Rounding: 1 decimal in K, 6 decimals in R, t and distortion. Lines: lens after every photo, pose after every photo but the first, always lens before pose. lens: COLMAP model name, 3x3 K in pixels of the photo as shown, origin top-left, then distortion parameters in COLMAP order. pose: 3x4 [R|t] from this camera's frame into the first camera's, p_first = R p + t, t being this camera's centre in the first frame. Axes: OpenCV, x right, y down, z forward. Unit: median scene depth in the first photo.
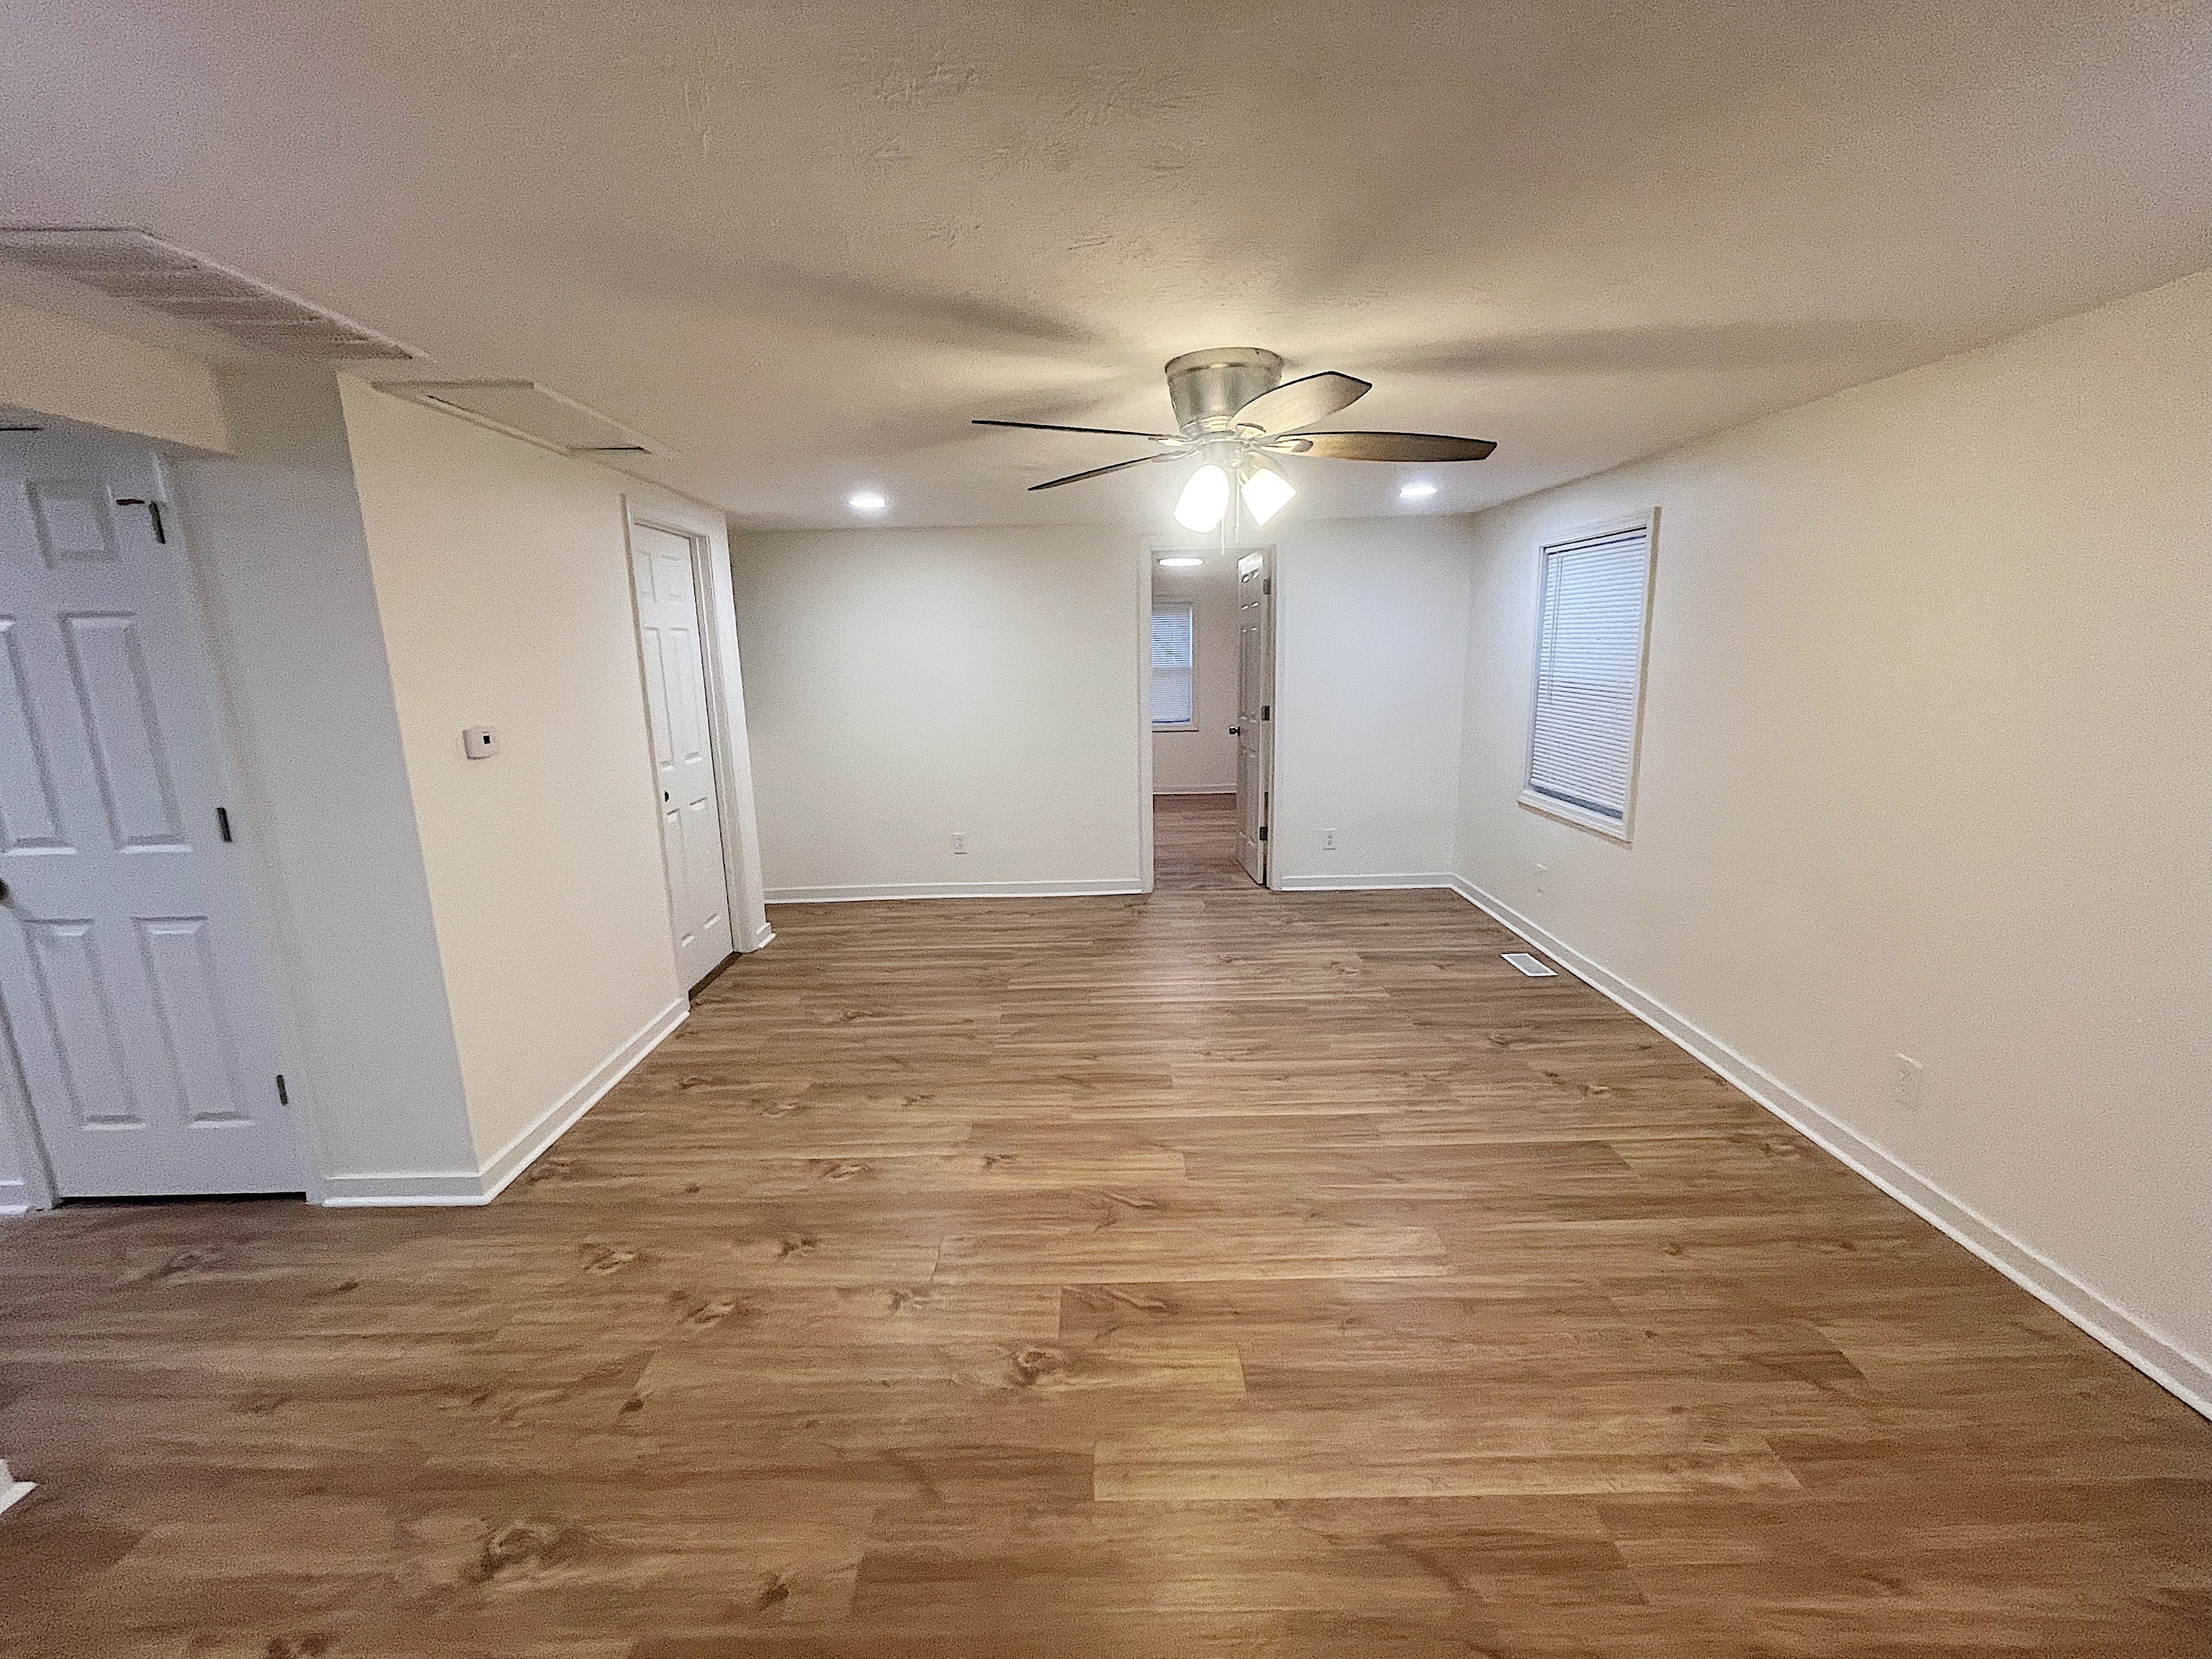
lens RADIAL K [[902.0, 0, 1108.6], [0, 902.0, 836.4], [0, 0, 1]] dist [-0.003113, 0.001028]
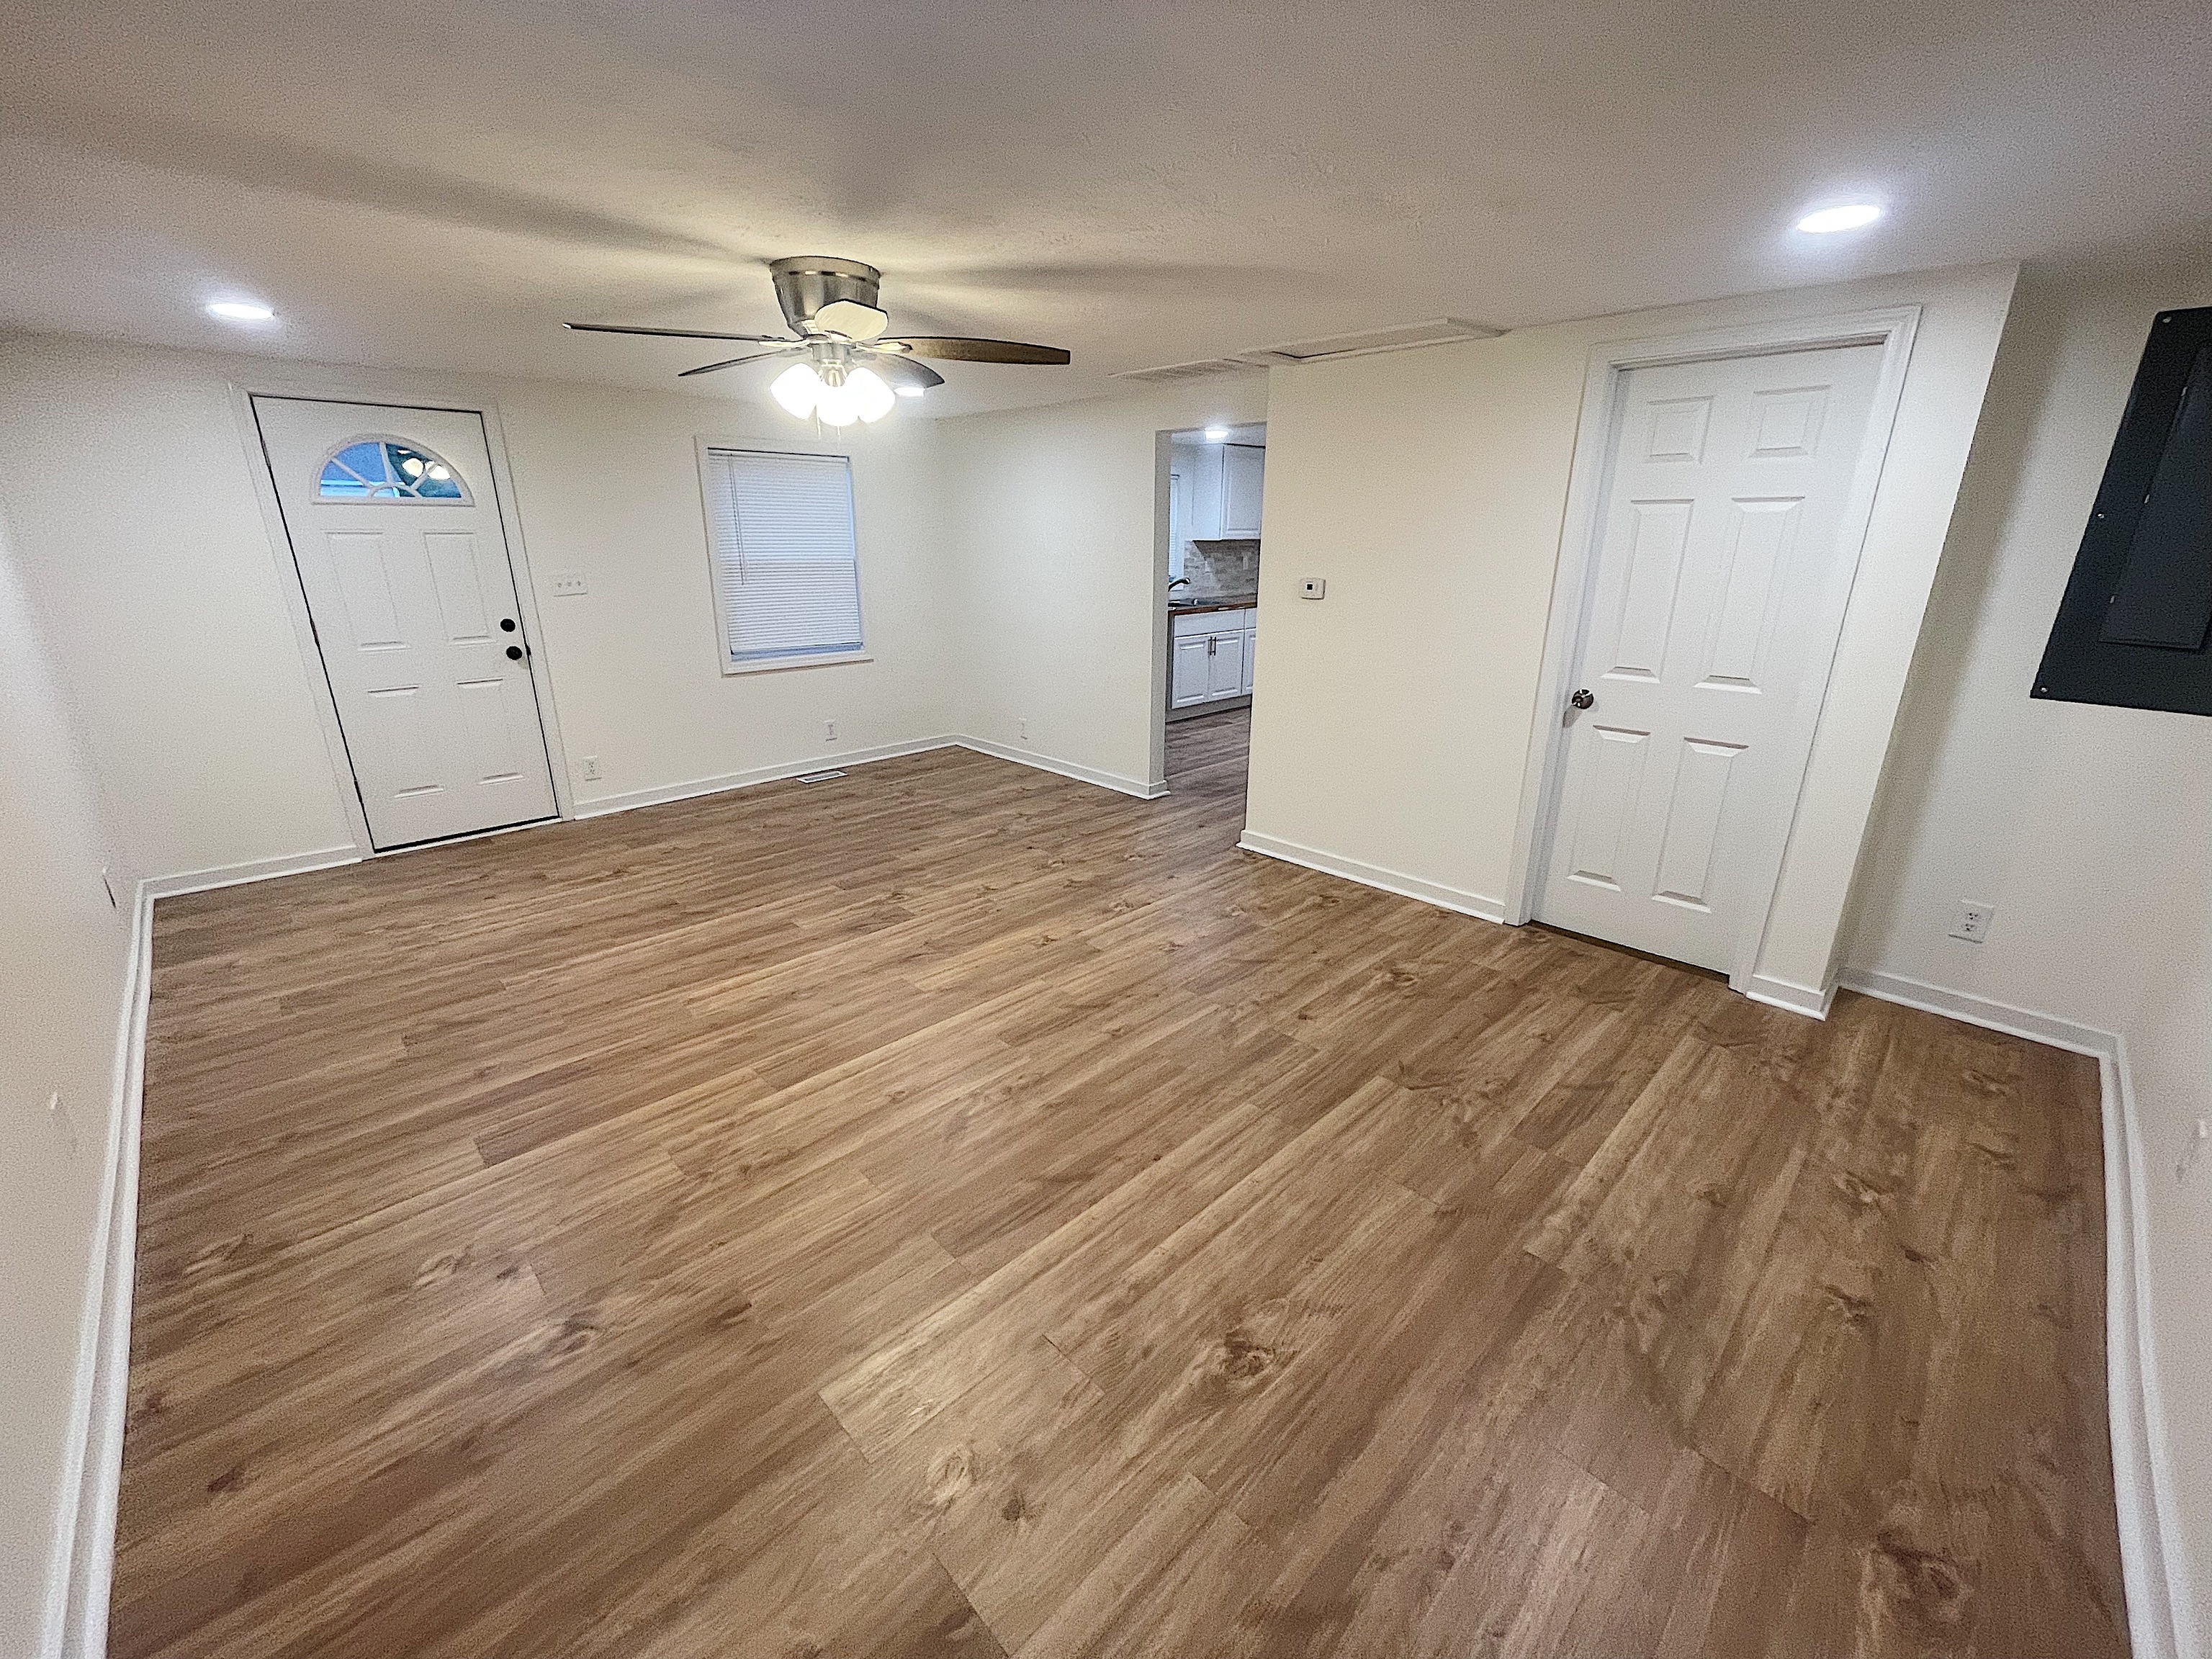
lens RADIAL K [[902.0, 0, 1086.1], [0, 902.0, 828.1], [0, 0, 1]] dist [-0.003113, 0.001028]
pose [[-0.736383, 0.225629, -0.637834, 0.633221], [-0.134119, 0.875362, 0.464493, -0.395702], [0.663139, 0.427590, -0.614340, 1.816940]]
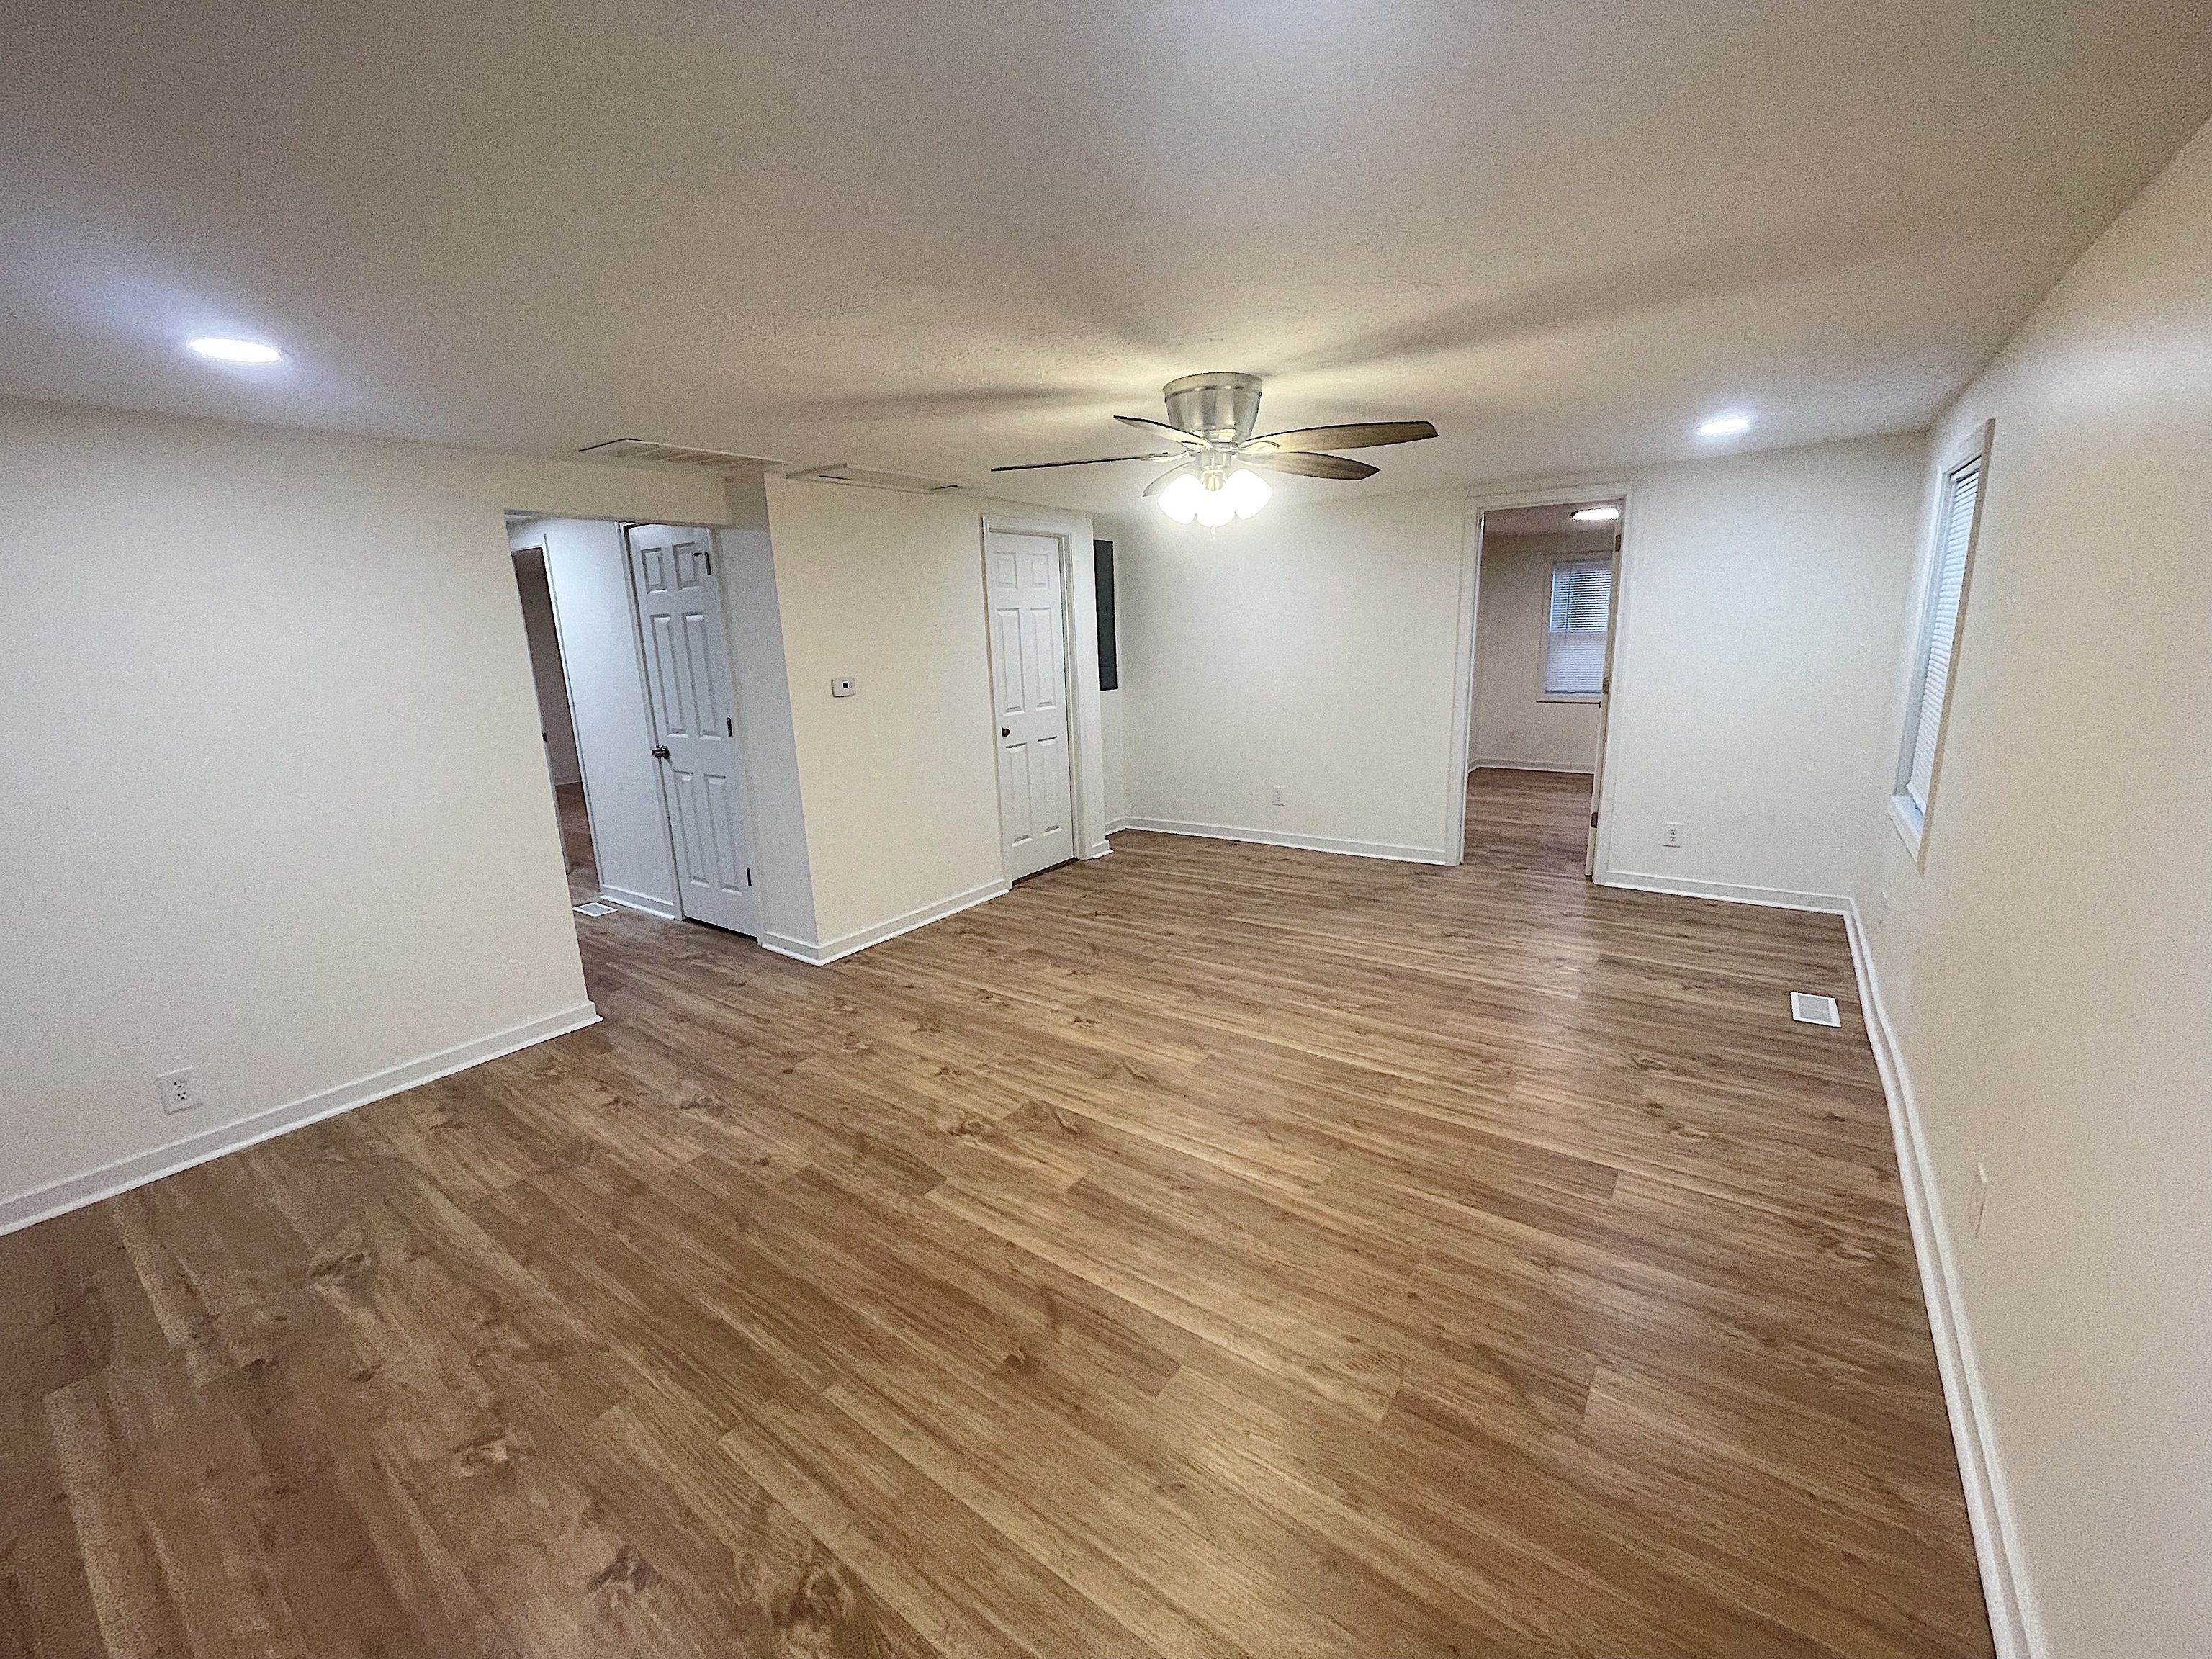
lens RADIAL K [[902.0, 0, 1113.2], [0, 902.0, 841.1], [0, 0, 1]] dist [-0.003113, 0.001028]
pose [[0.802253, 0.130180, -0.582618, 0.660655], [-0.103710, 0.991487, 0.078730, -0.007109], [0.587907, -0.002738, 0.808924, -0.027523]]
